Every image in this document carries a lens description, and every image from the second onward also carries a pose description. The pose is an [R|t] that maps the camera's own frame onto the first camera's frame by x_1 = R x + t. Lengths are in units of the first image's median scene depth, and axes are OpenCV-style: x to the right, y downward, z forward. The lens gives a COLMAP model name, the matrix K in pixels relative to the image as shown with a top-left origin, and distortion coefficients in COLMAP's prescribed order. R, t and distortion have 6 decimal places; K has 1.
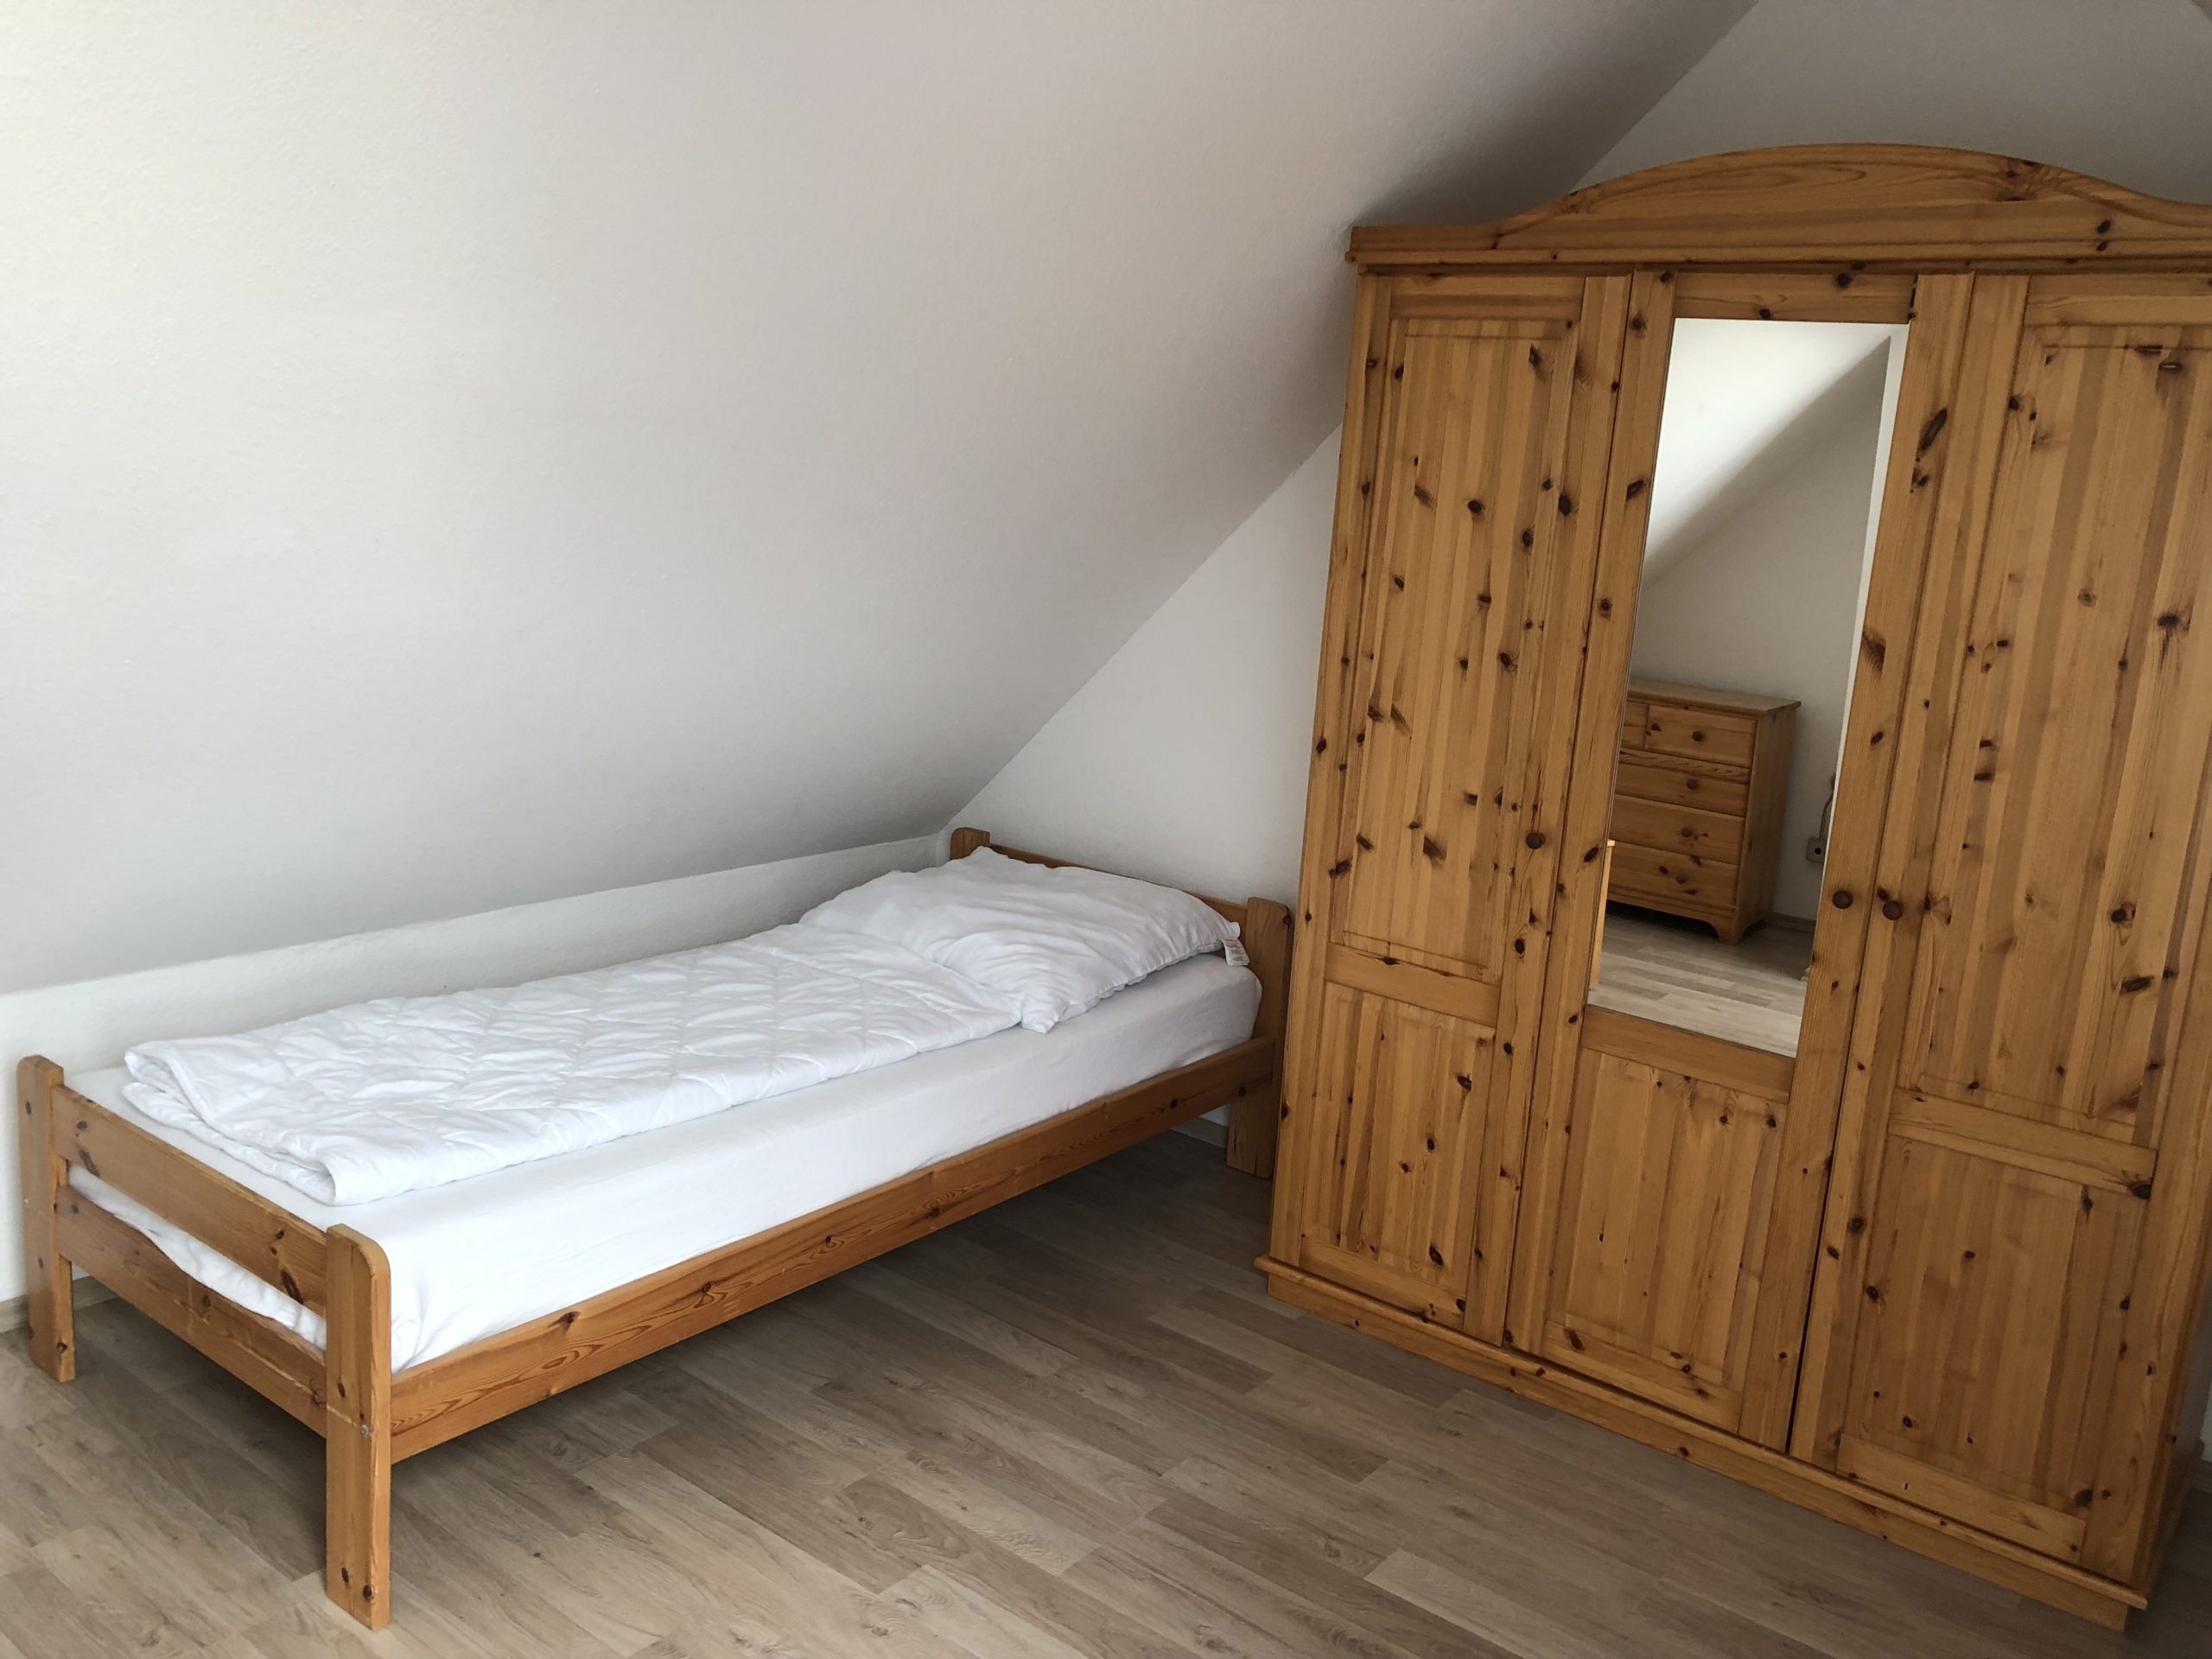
lens RADIAL K [[1820.3, 0, 1107.3], [0, 1820.3, 826.7], [0, 0, 1]] dist [0.051538, -0.032108]
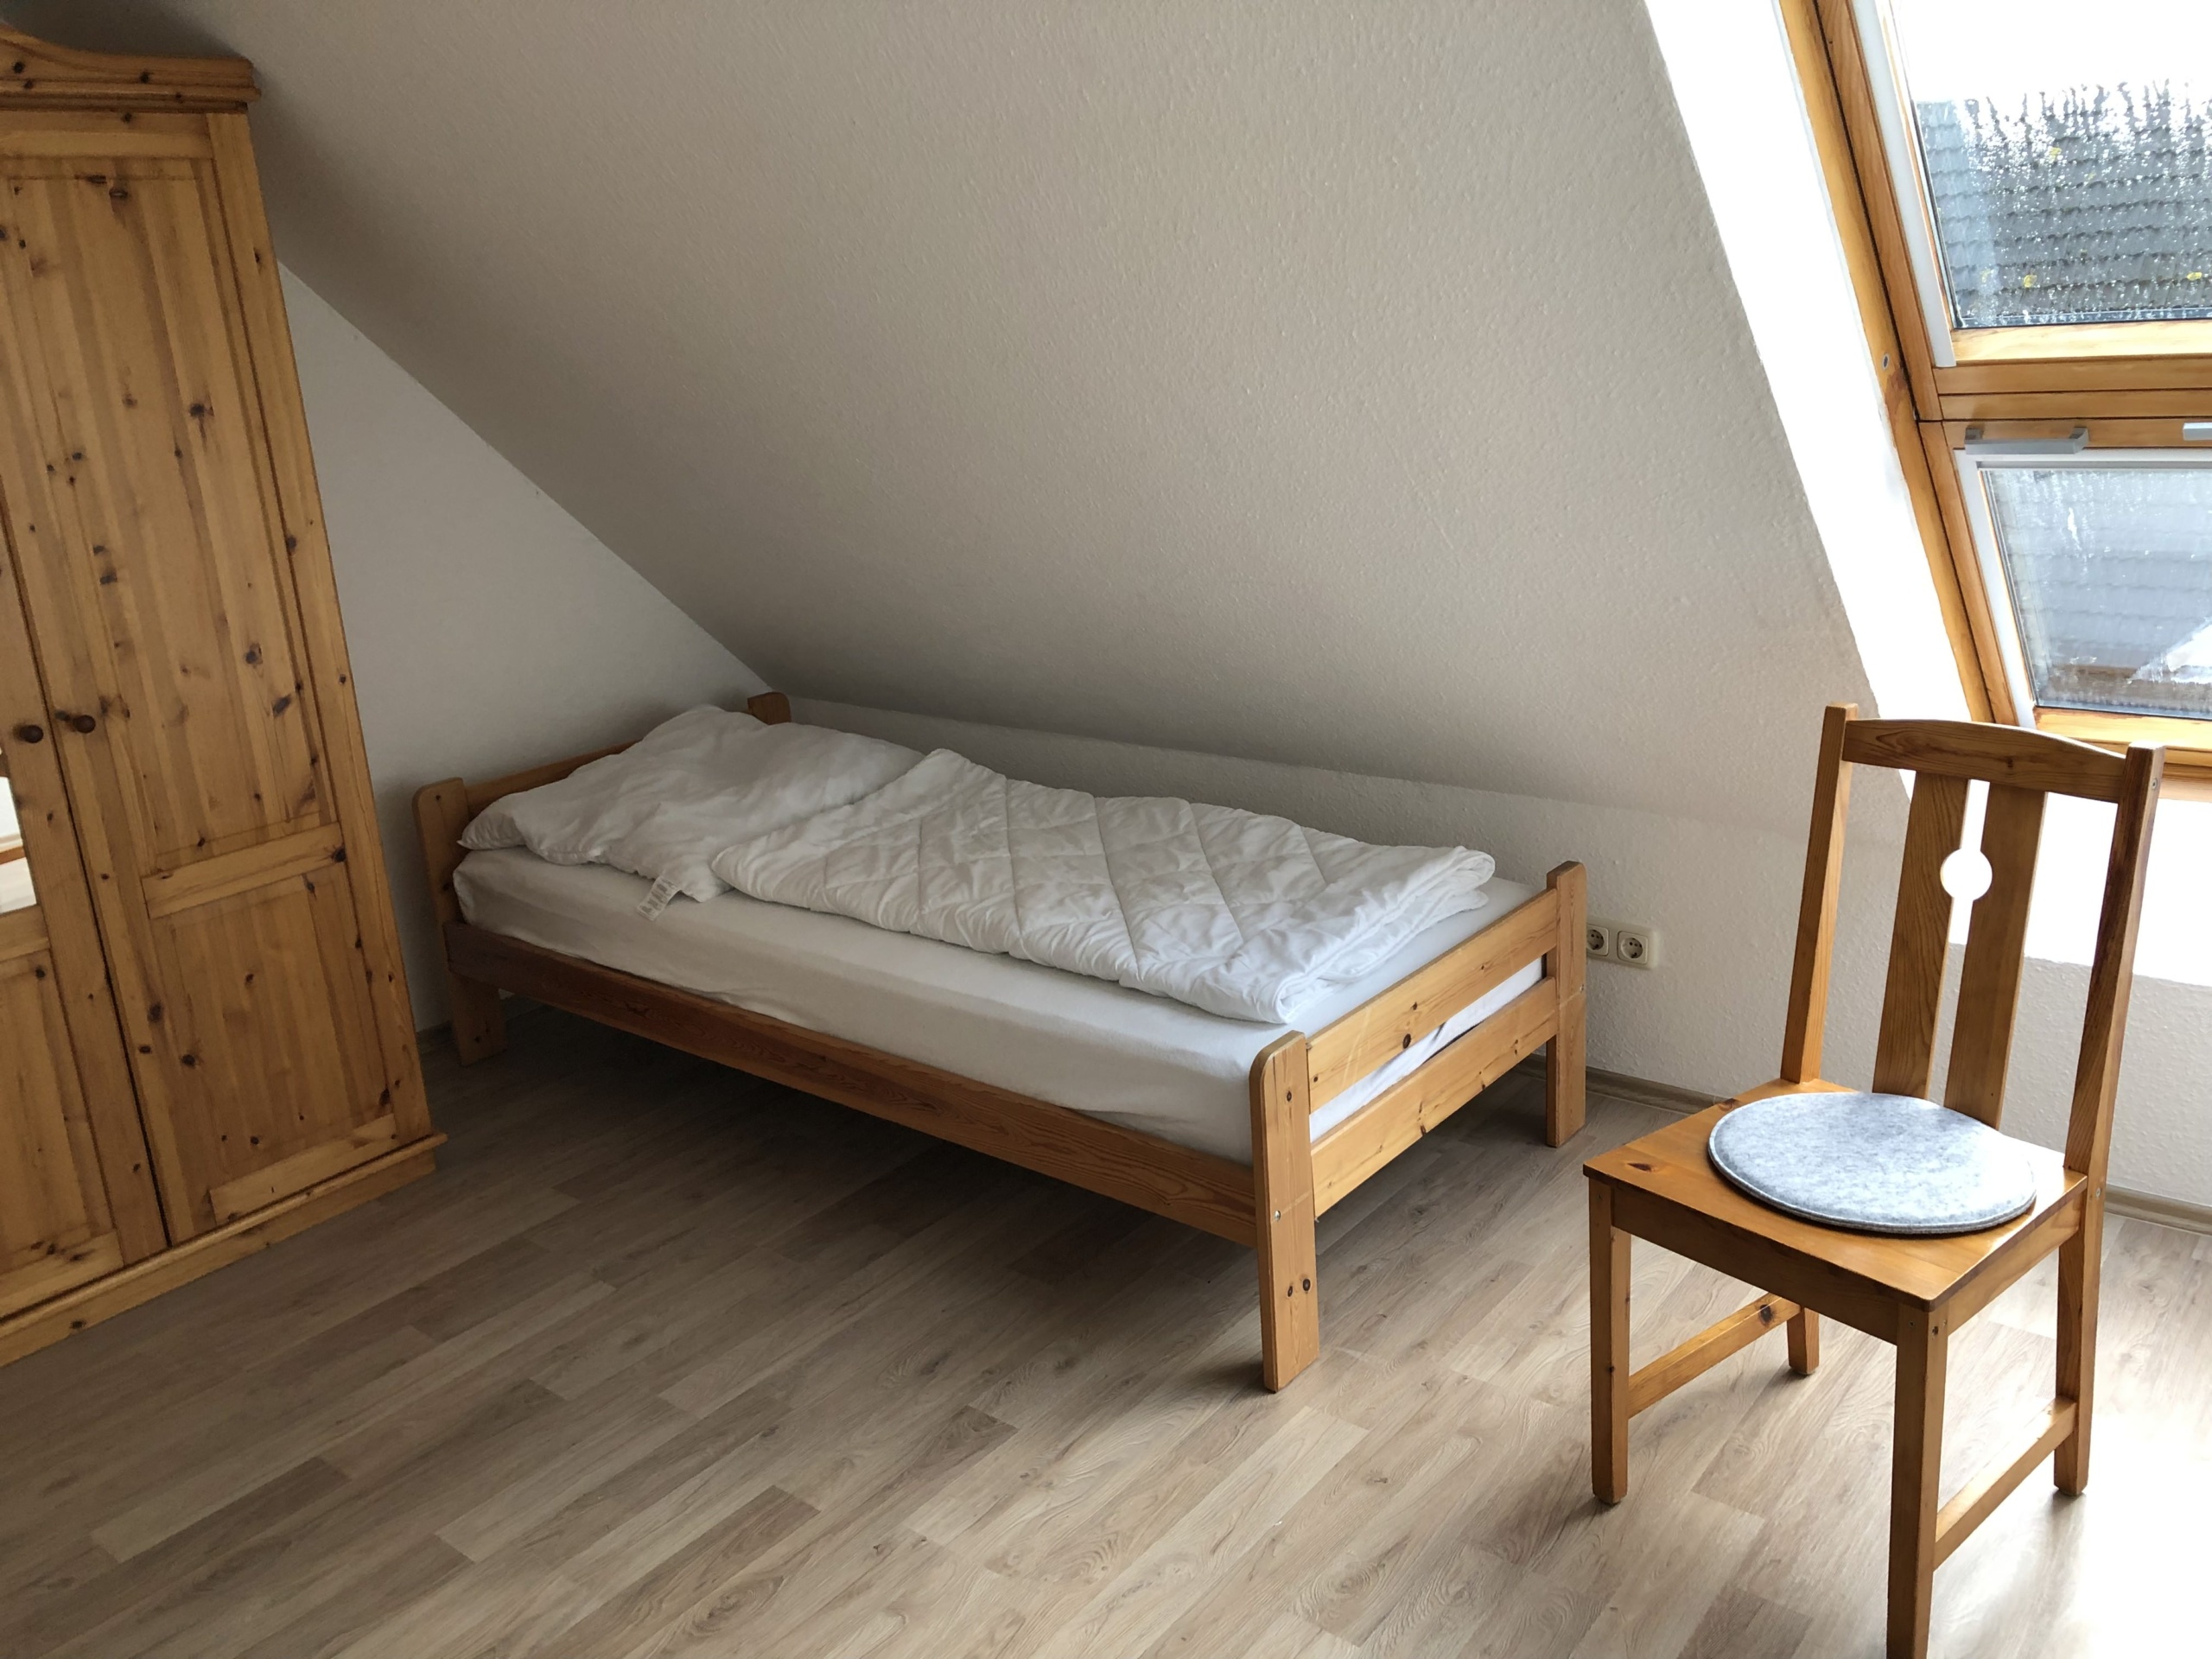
lens RADIAL K [[1820.3, 0, 1107.2], [0, 1820.3, 825.1], [0, 0, 1]] dist [0.051538, -0.032108]
pose [[0.006276, -0.355310, 0.934728, -0.587303], [0.263080, 0.902404, 0.341256, -0.110395], [-0.964754, 0.243767, 0.099138, 0.338076]]
